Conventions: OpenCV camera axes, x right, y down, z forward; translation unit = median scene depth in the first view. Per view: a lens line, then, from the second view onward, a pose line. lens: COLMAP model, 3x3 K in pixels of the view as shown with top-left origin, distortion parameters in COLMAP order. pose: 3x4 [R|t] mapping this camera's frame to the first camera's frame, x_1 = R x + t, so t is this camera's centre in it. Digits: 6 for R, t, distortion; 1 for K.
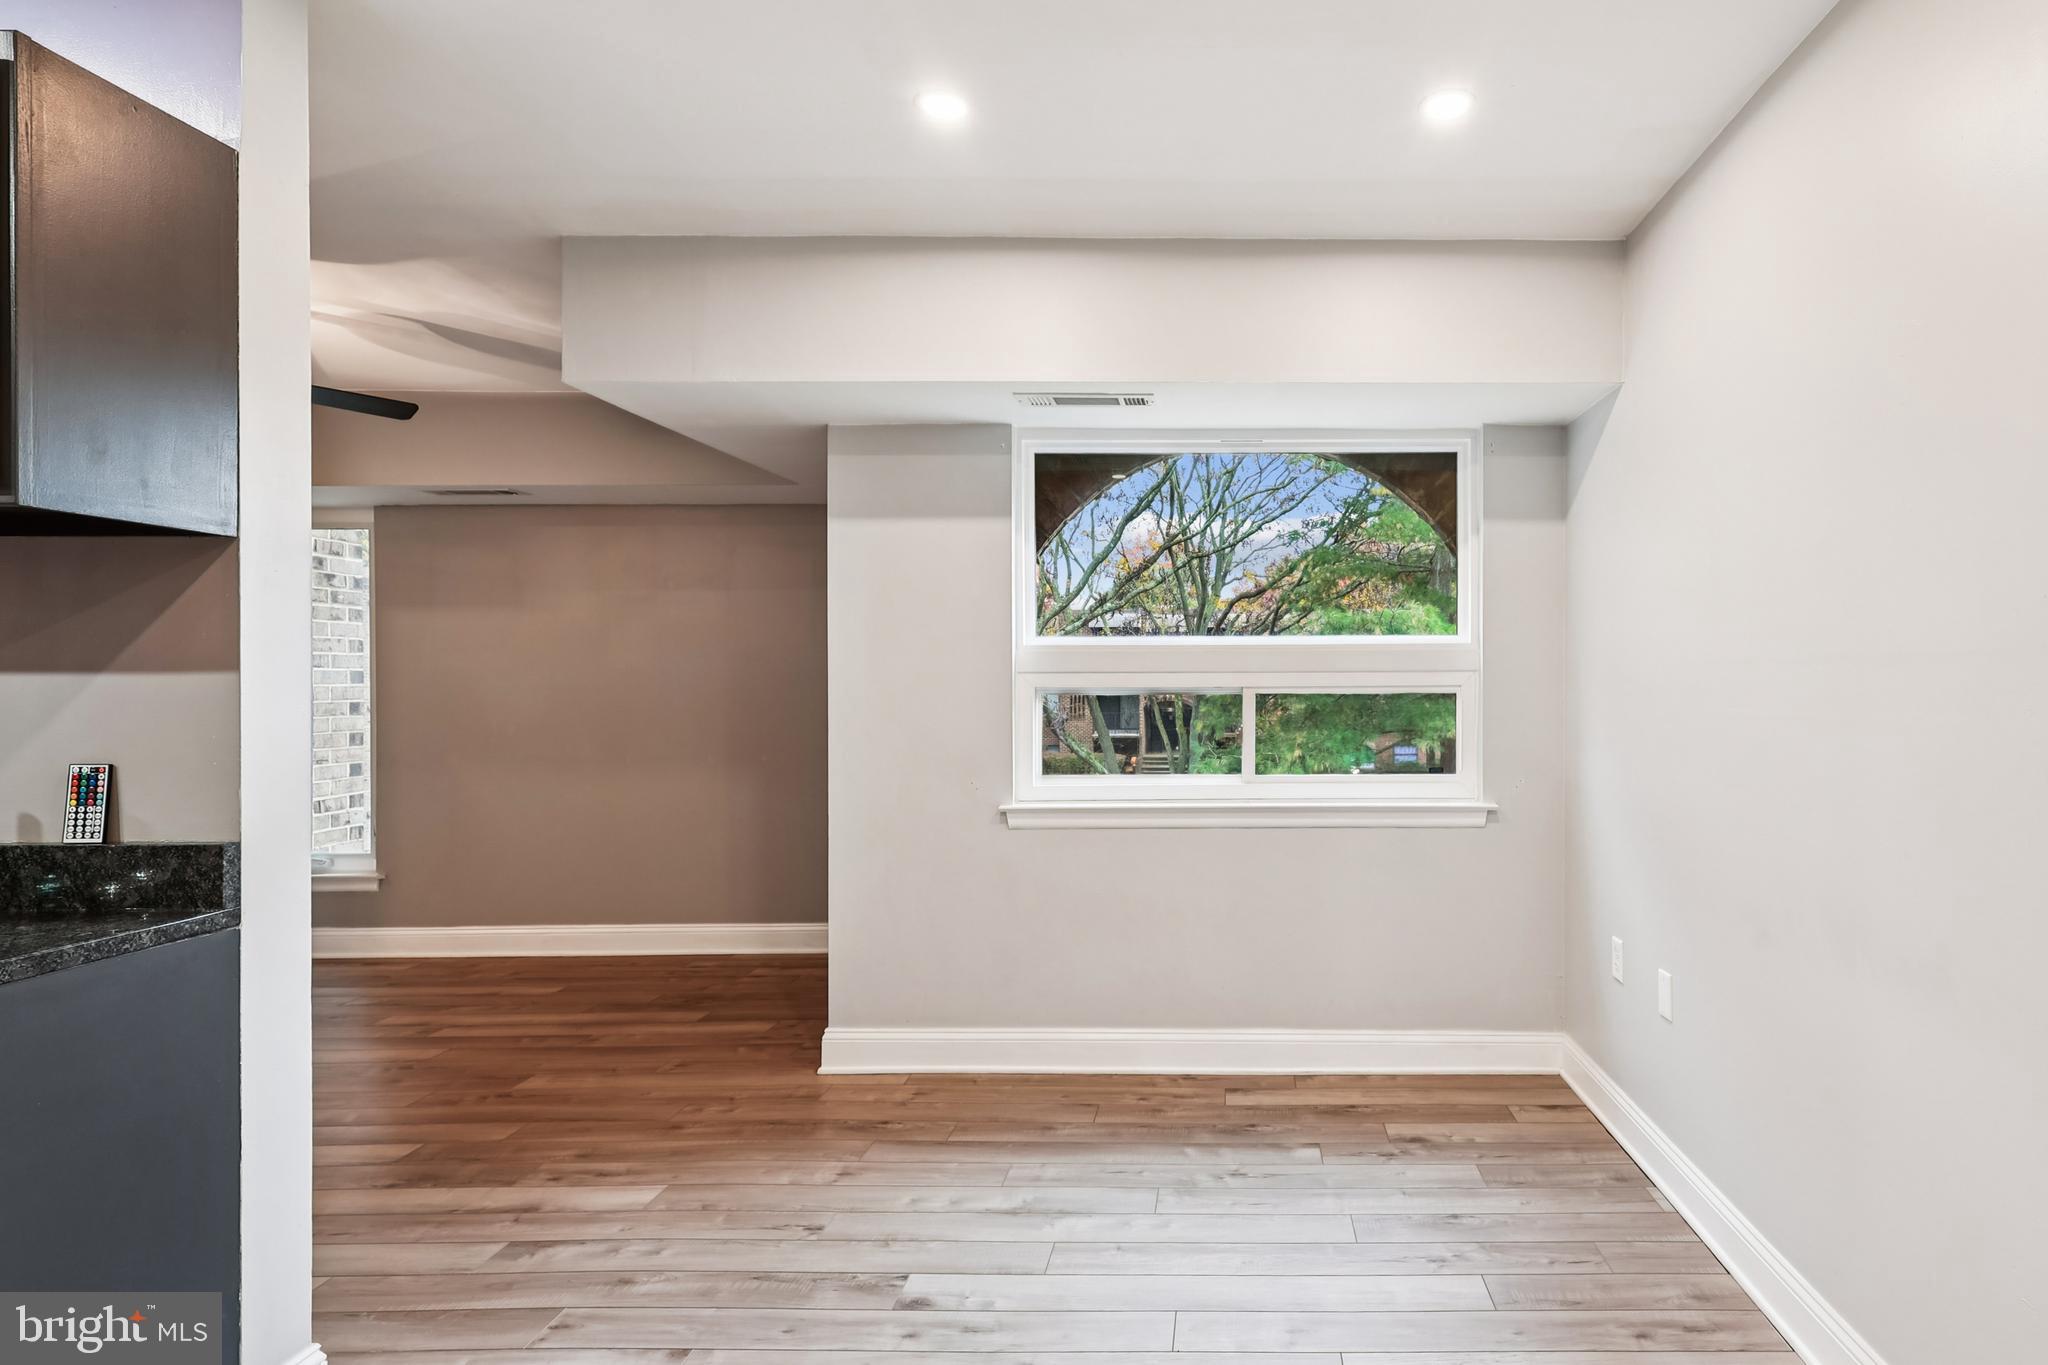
lens RADIAL K [[961.6, 0, 1022.7], [0, 961.6, 686.9], [0, 0, 1]] dist [0.003401, 0.001966]
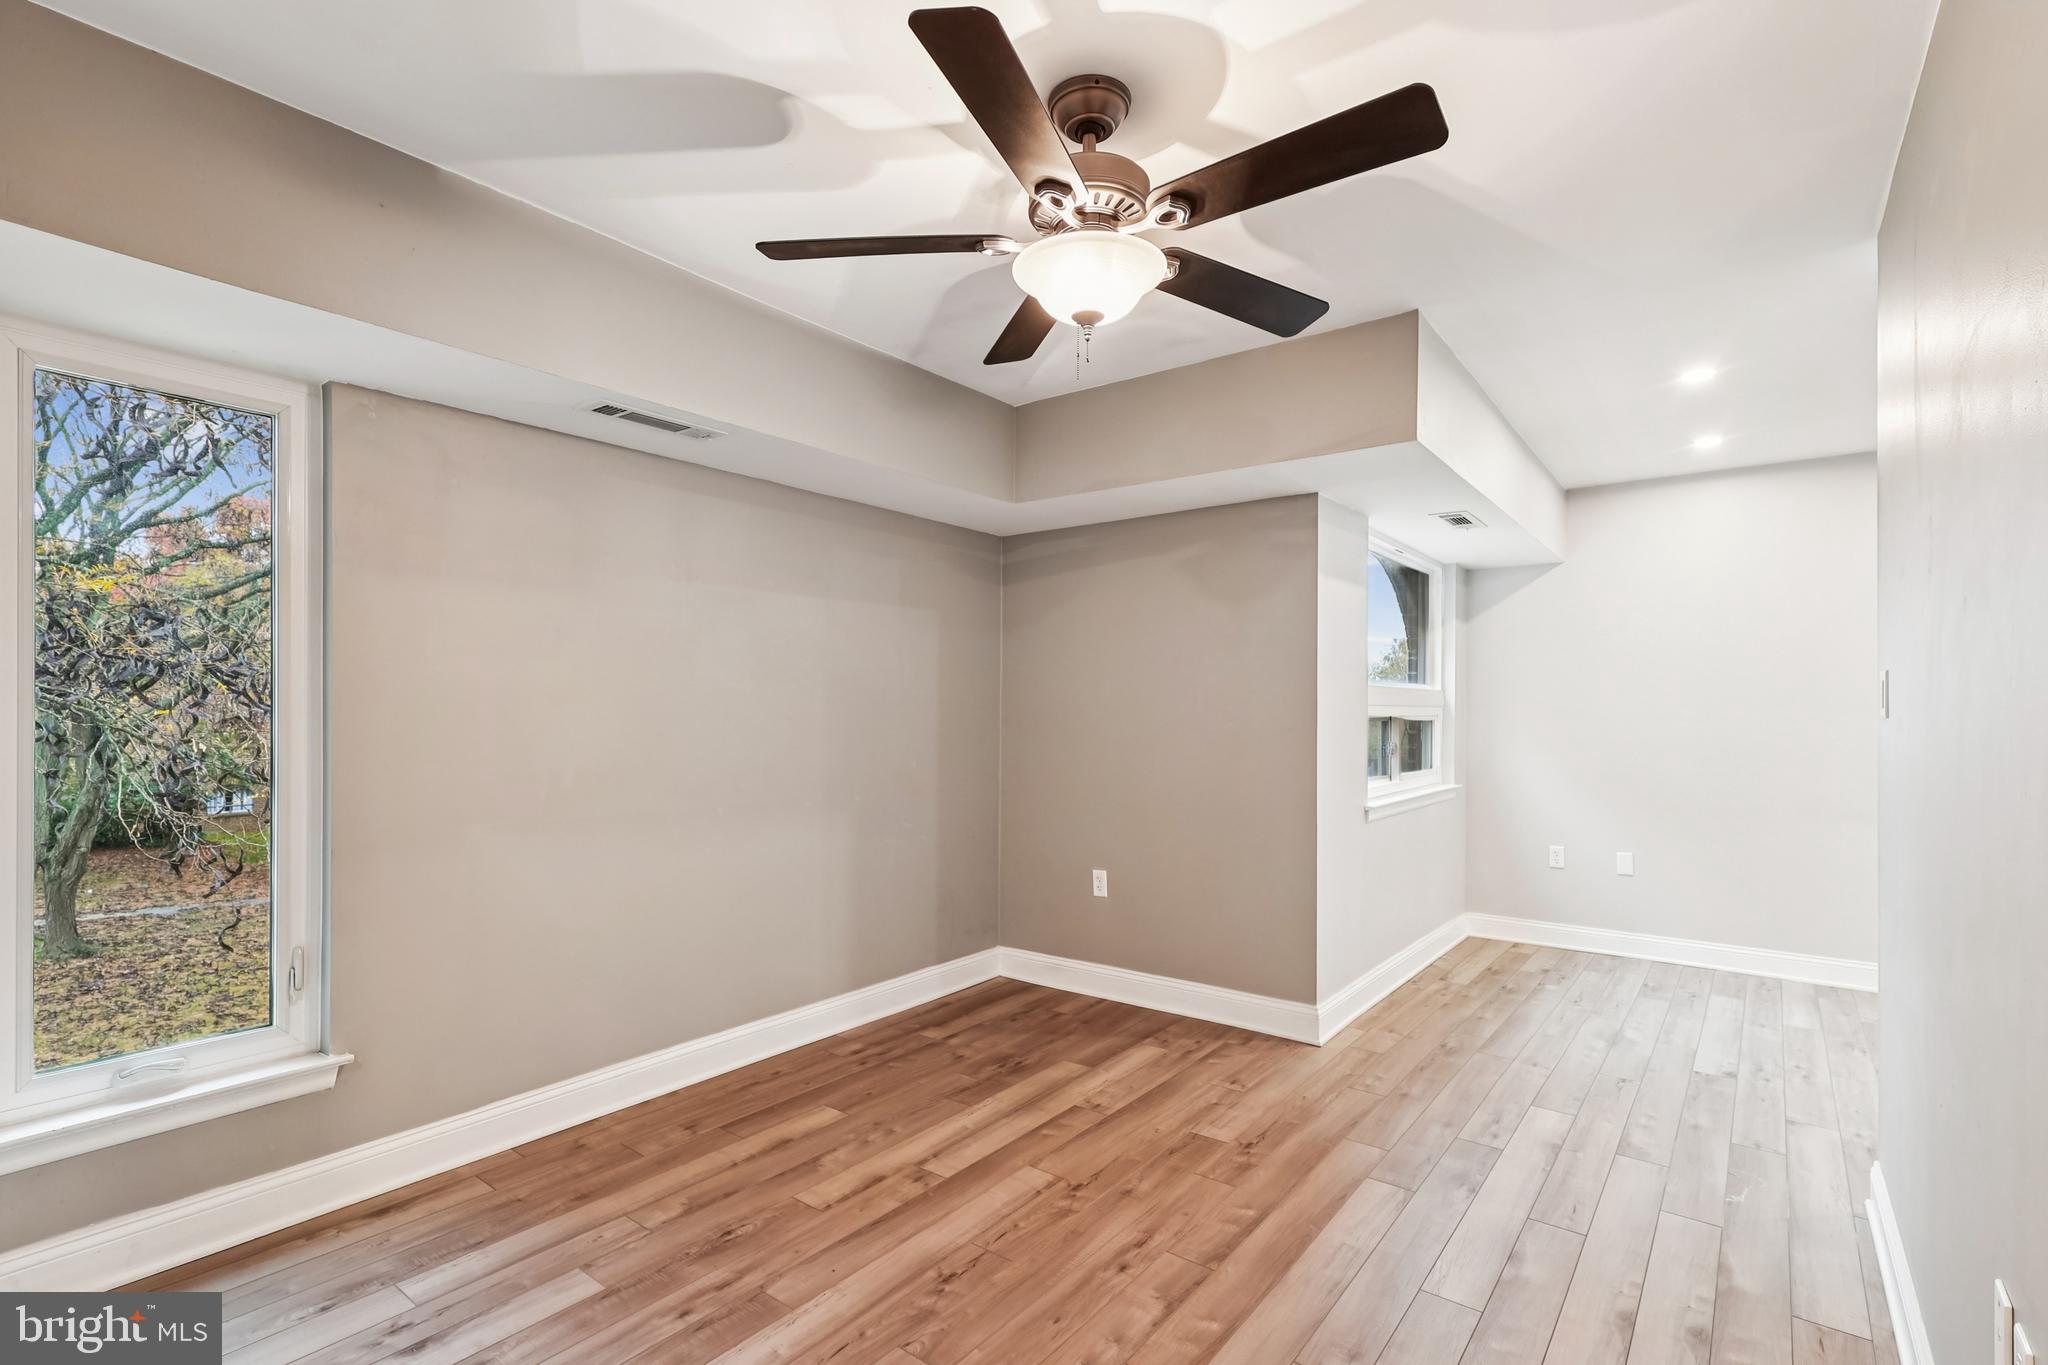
lens RADIAL K [[961.6, 0, 1029.9], [0, 961.6, 700.4], [0, 0, 1]] dist [0.003401, 0.001966]
pose [[0.617122, 0.014013, 0.786743, -1.415614], [-0.000463, 0.999848, -0.017445, 0.004341], [-0.786867, 0.010401, 0.617035, 0.580151]]
